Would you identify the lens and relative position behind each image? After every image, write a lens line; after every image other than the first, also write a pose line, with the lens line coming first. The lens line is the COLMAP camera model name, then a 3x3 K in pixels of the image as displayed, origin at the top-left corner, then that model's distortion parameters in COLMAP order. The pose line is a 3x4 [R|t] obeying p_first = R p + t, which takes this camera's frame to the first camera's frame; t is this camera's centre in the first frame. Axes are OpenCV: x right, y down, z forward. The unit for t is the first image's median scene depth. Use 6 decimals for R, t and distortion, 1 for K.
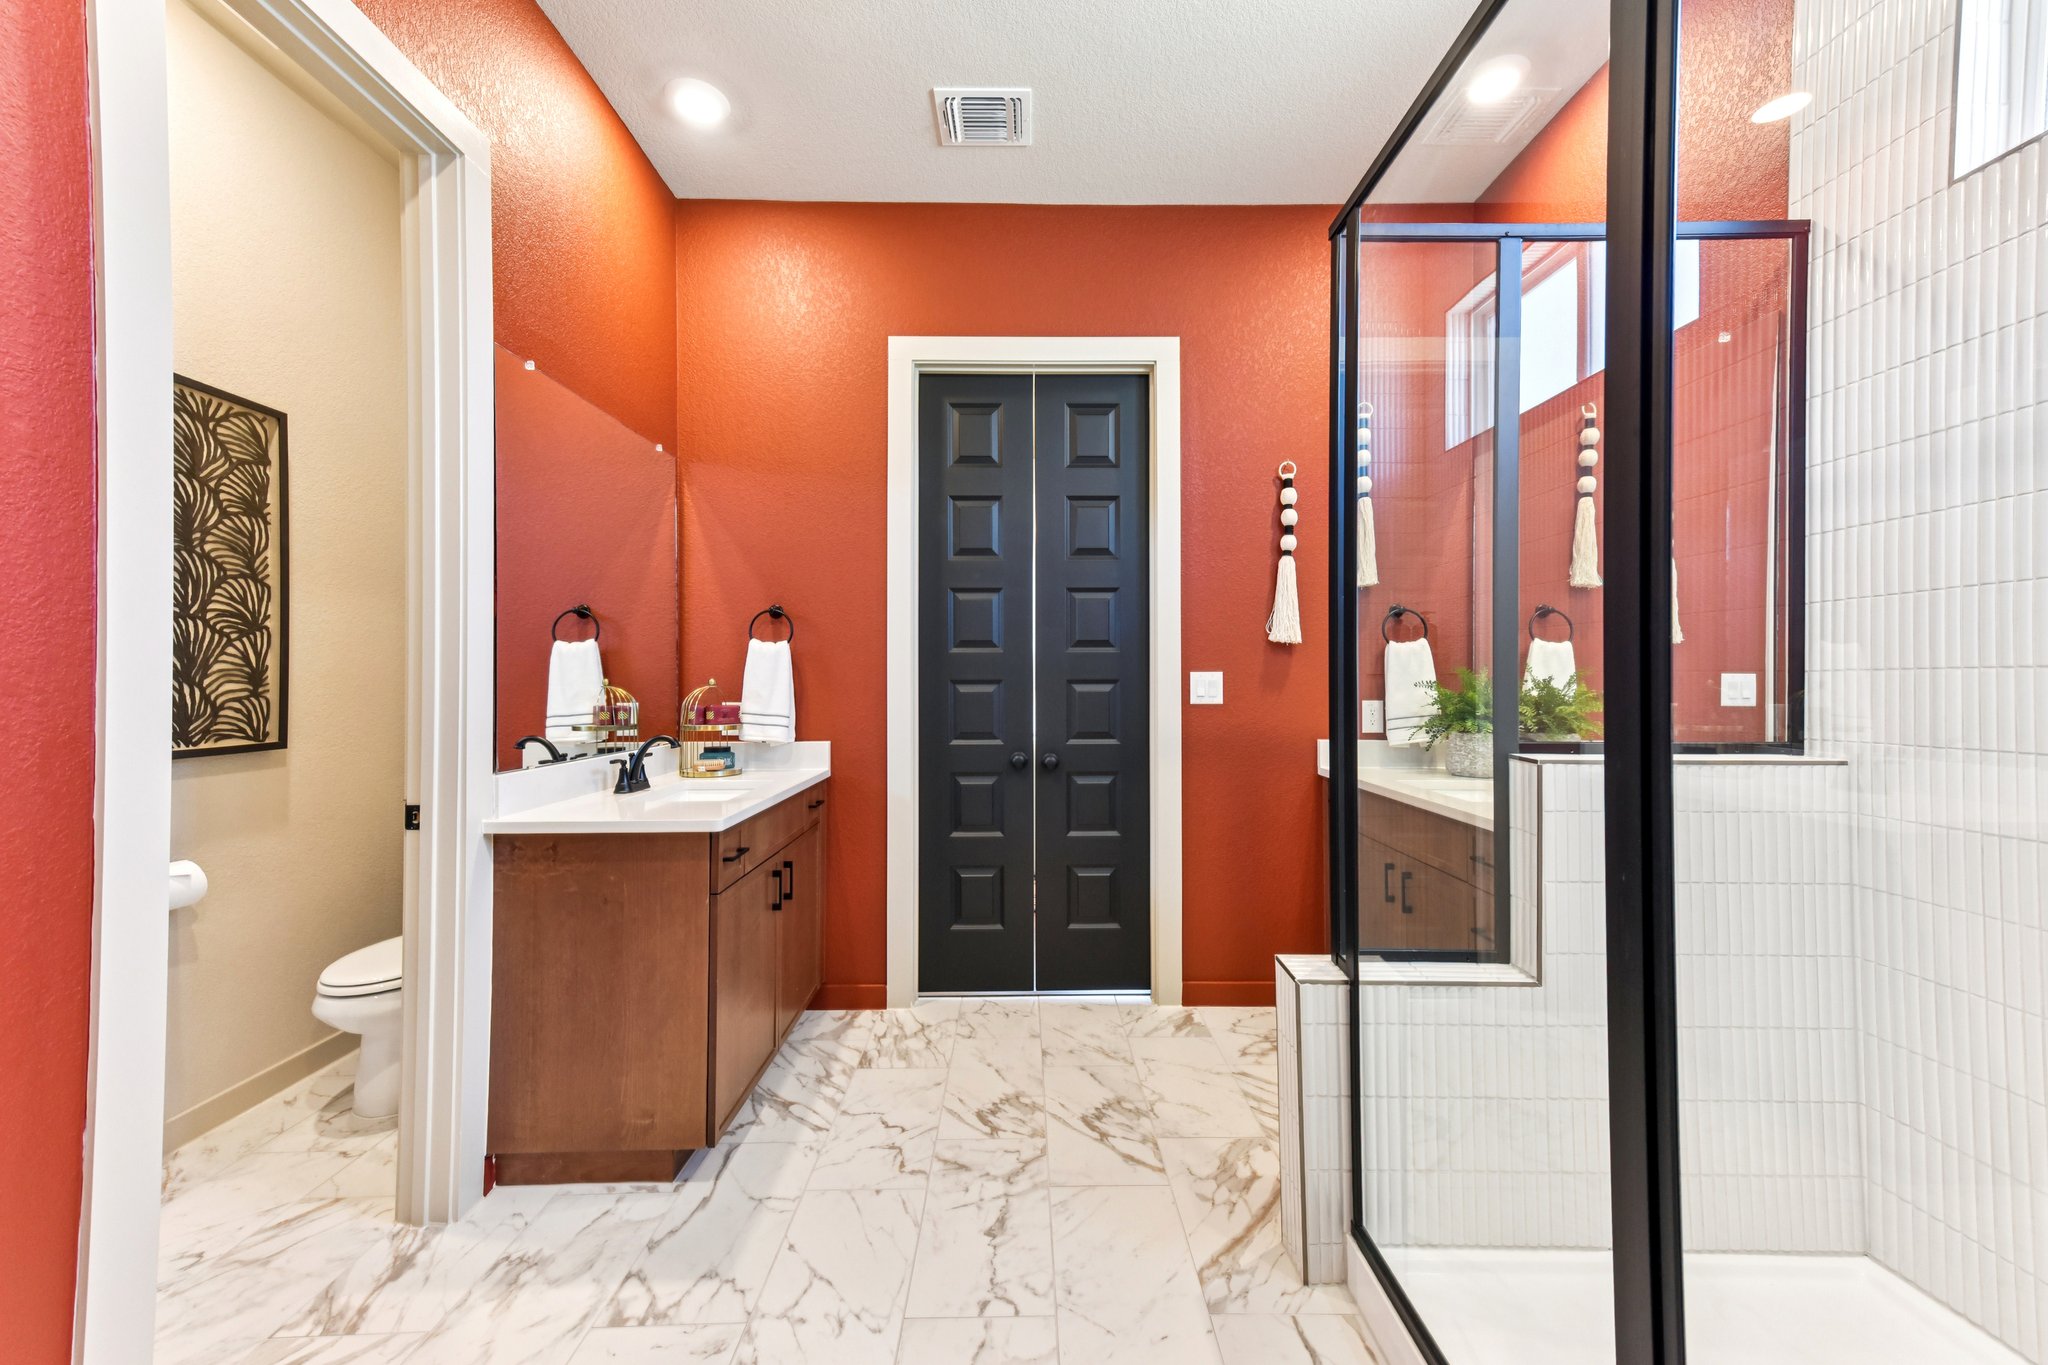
lens RADIAL K [[811.2, 0, 1022.5], [0, 811.2, 683.5], [0, 0, 1]] dist [0.001153, -0.000050]
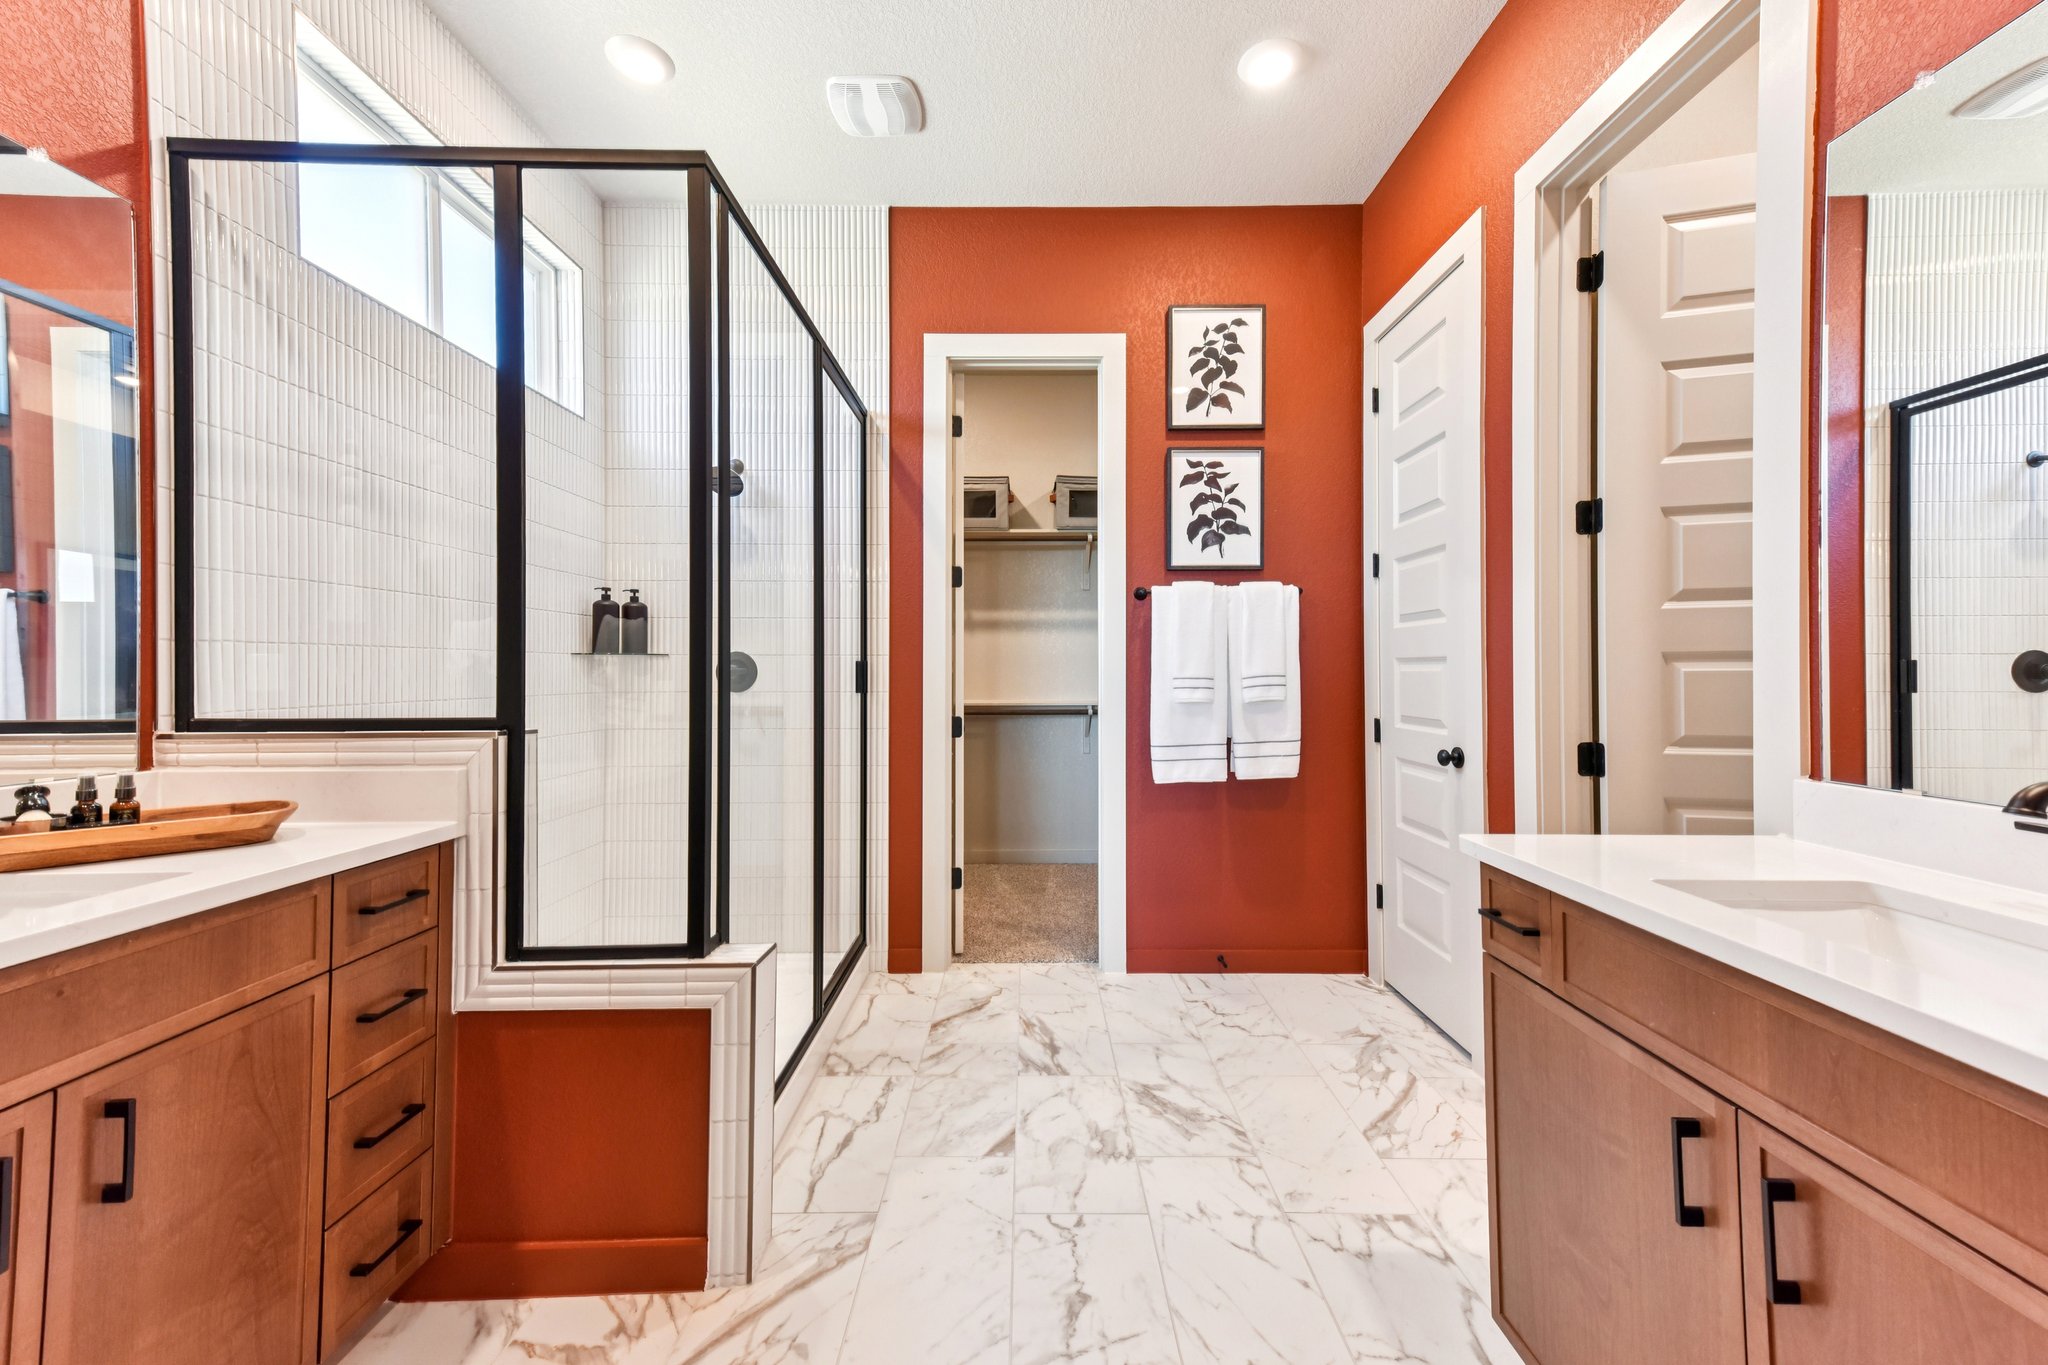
lens RADIAL K [[811.2, 0, 1024.6], [0, 811.2, 677.7], [0, 0, 1]] dist [0.001153, -0.000050]
pose [[-0.999962, 0.003381, 0.007989, 0.014372], [0.003435, 0.999972, 0.006688, 0.024947], [-0.007966, 0.006715, -0.999946, 2.019979]]
